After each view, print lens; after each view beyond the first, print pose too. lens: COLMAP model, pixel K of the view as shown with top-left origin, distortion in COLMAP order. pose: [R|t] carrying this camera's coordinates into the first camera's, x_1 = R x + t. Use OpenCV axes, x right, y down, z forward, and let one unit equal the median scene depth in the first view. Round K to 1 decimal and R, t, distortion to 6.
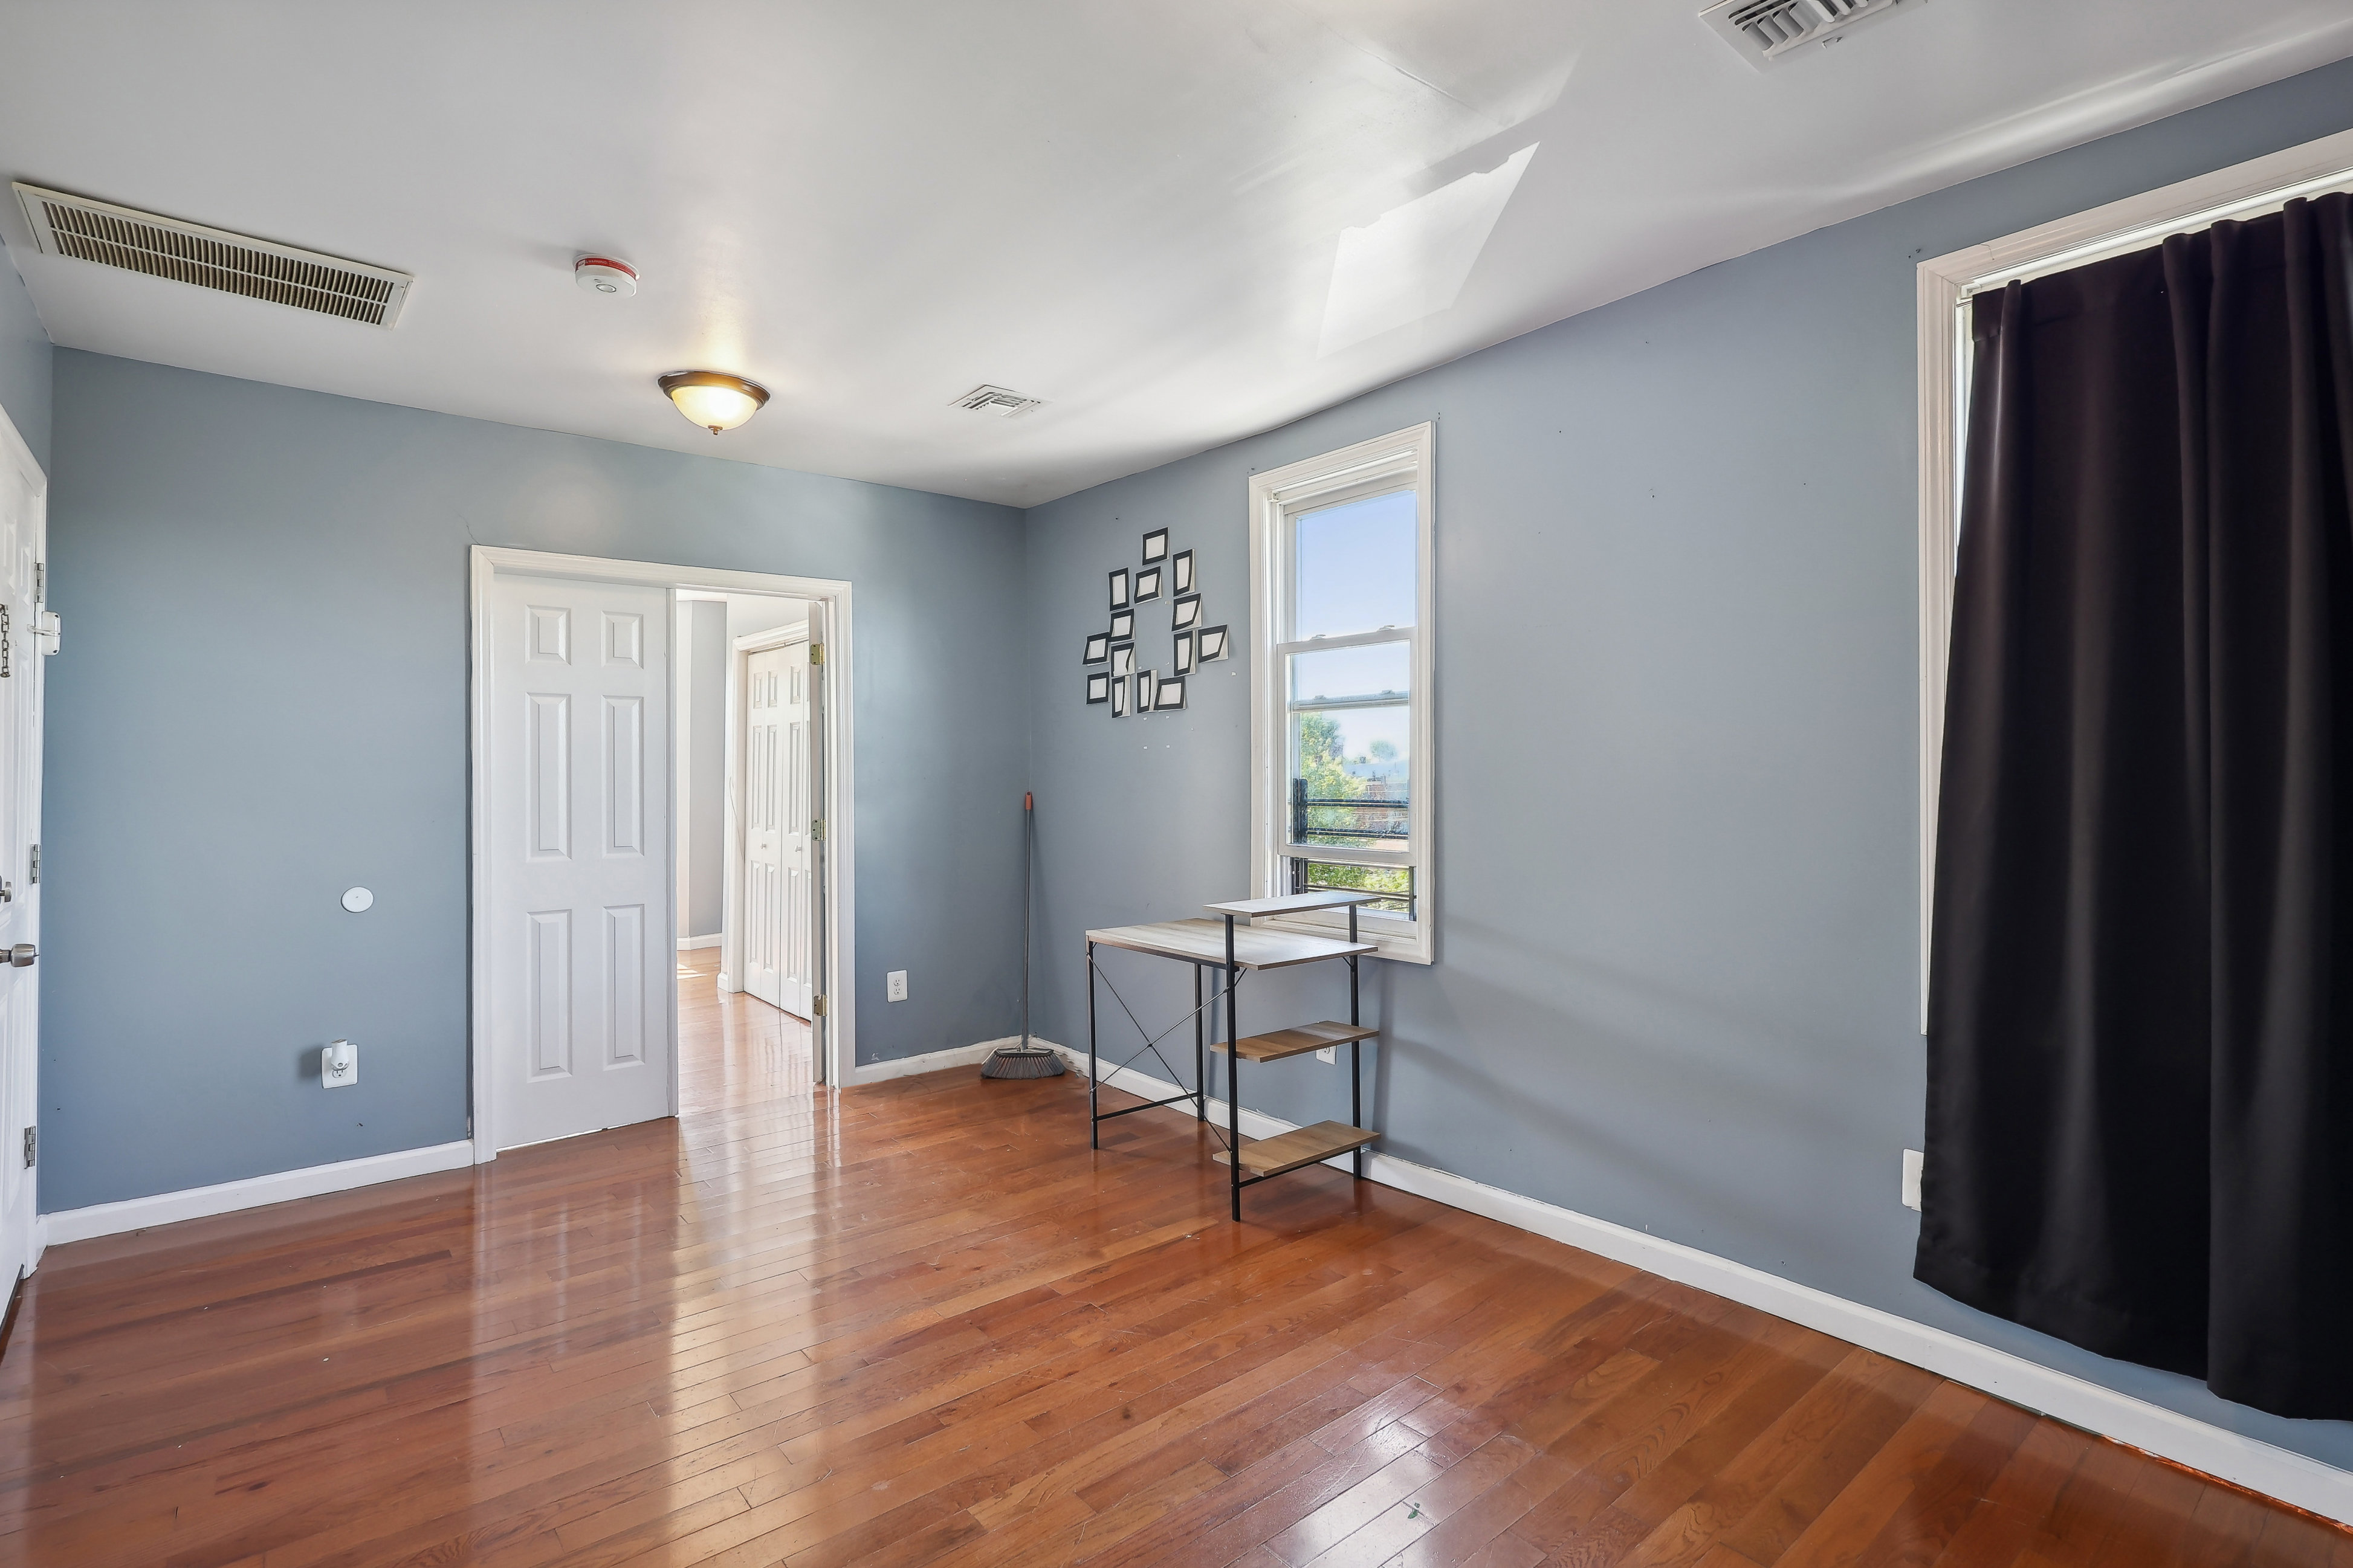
lens RADIAL K [[1110.0, 0, 1152.6], [0, 1110.0, 758.8], [0, 0, 1]] dist [-0.004115, 0.001262]
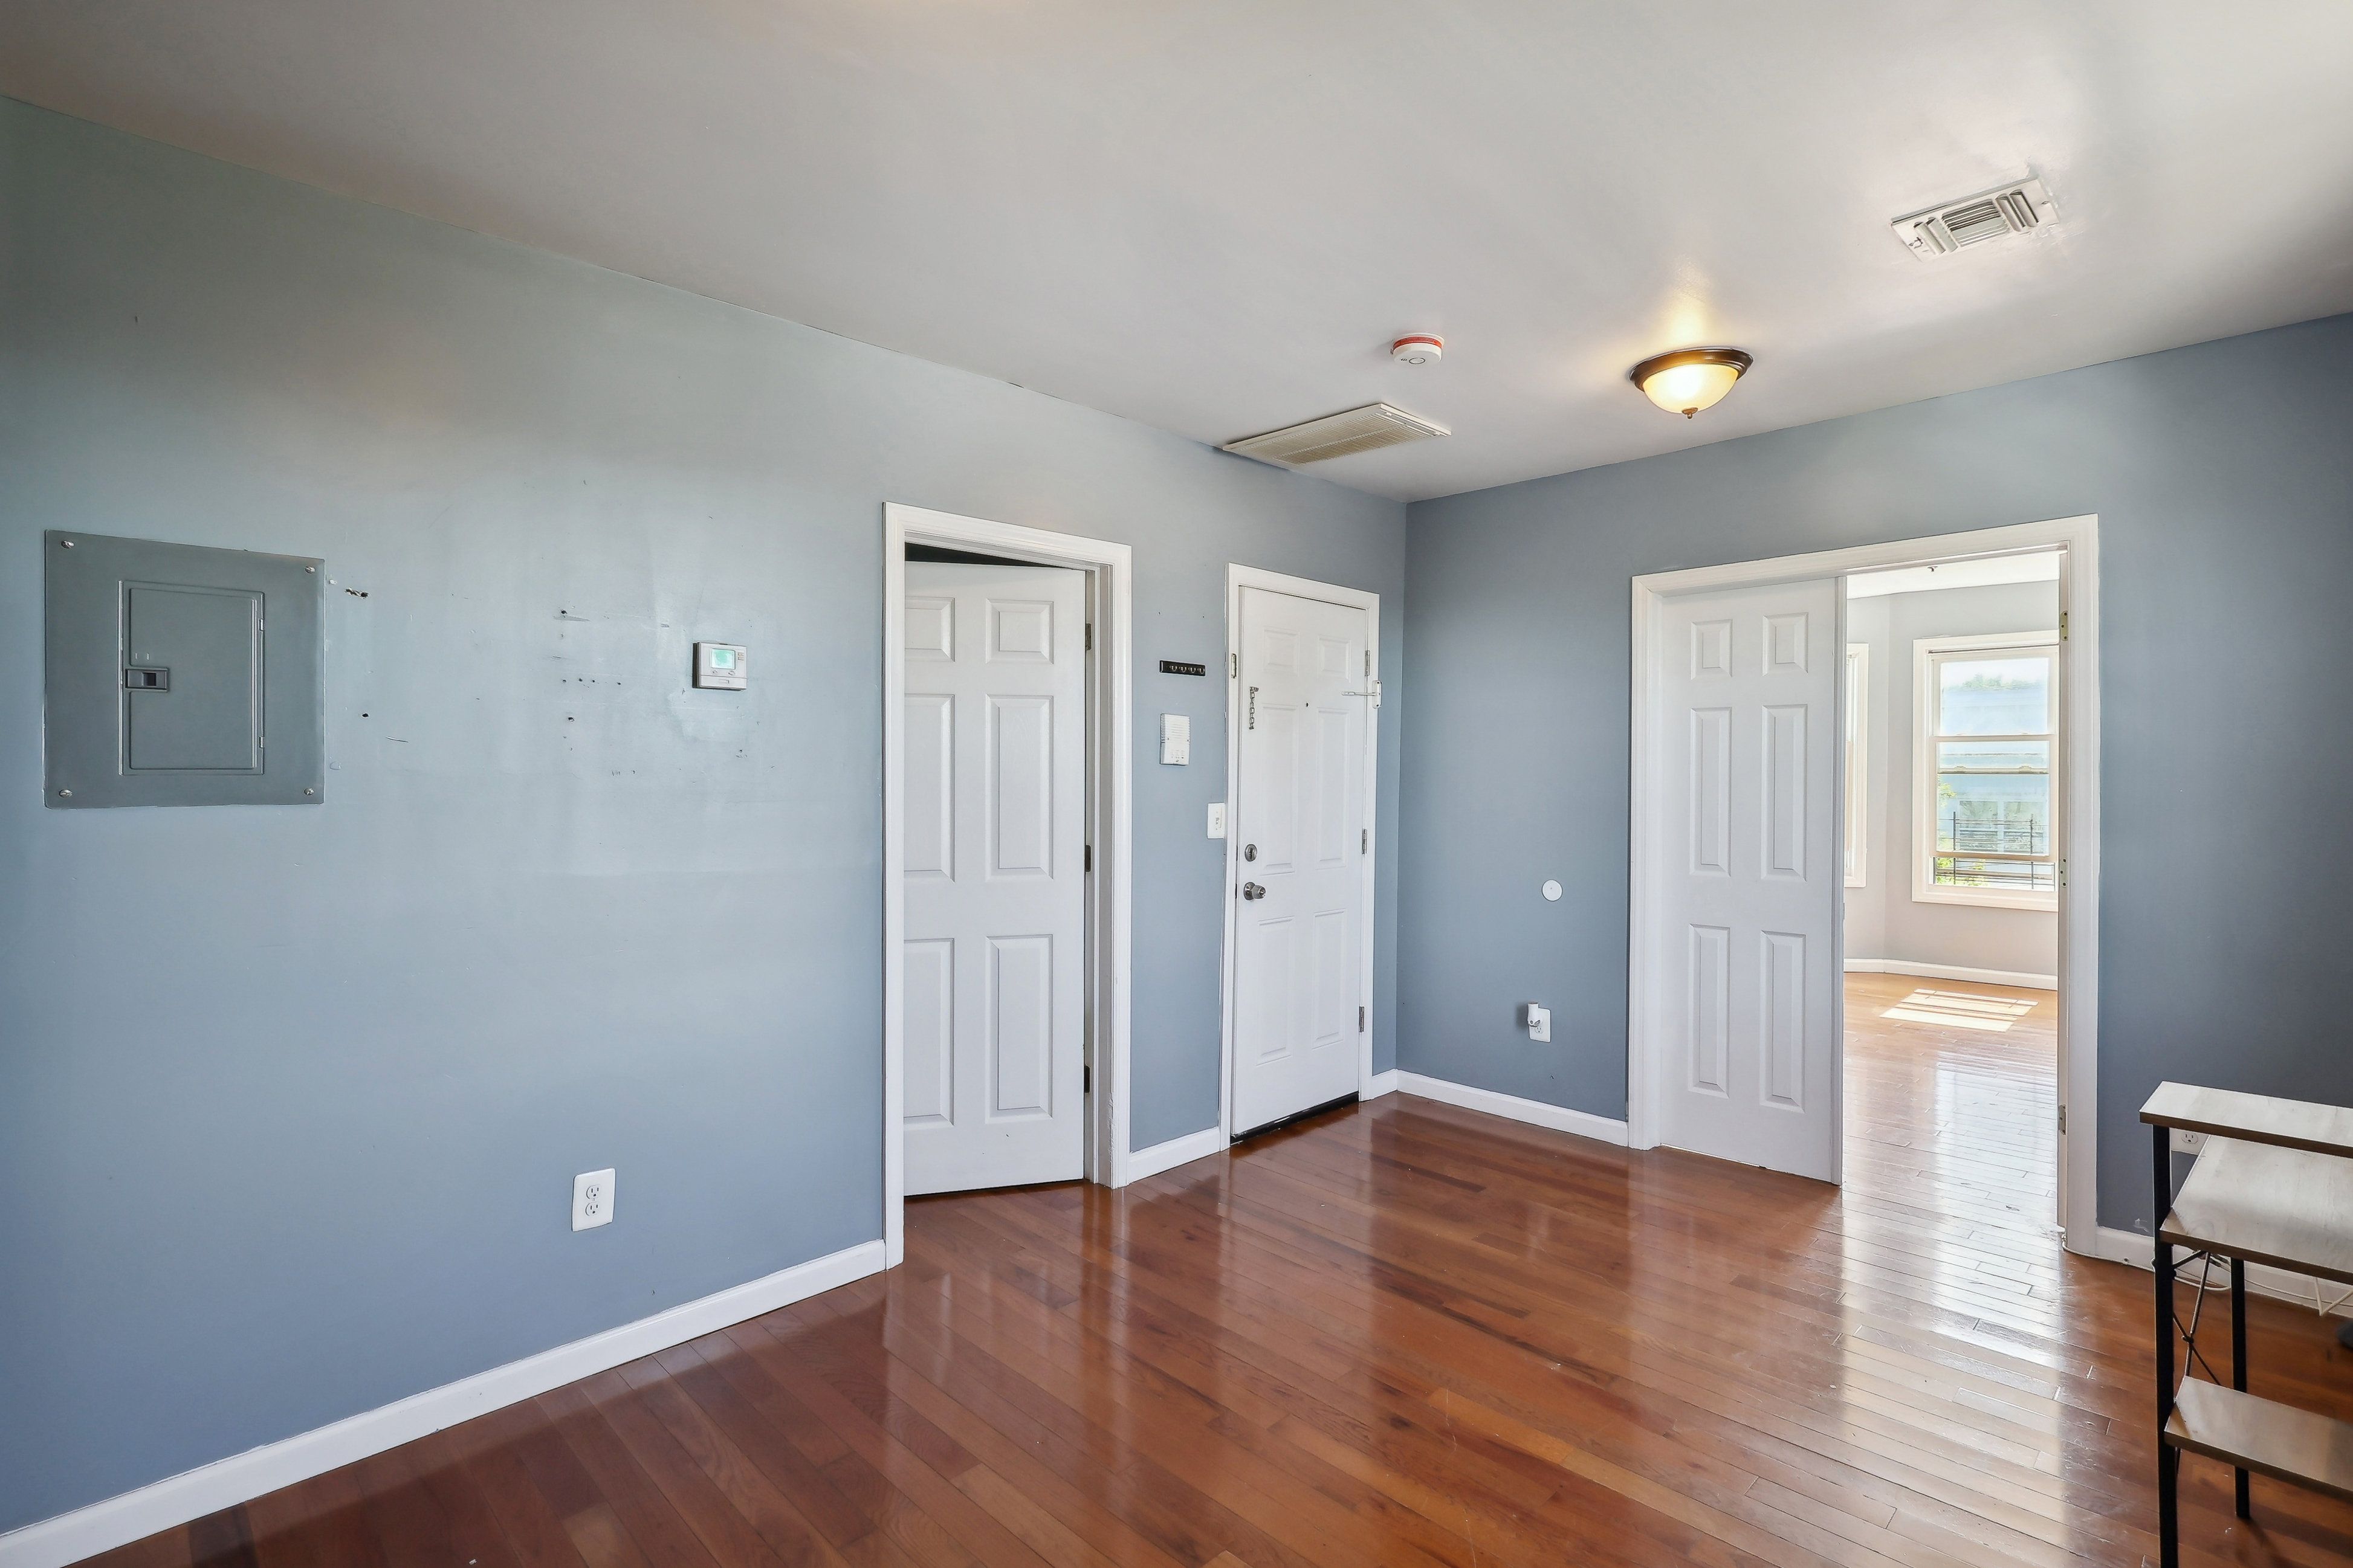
lens RADIAL K [[1110.0, 0, 1186.1], [0, 1110.0, 775.4], [0, 0, 1]] dist [-0.004115, 0.001262]
pose [[0.118094, 0.007535, -0.992974, 0.443708], [0.007499, 0.999936, 0.008479, -0.012467], [0.992974, -0.008448, 0.118030, 0.471559]]
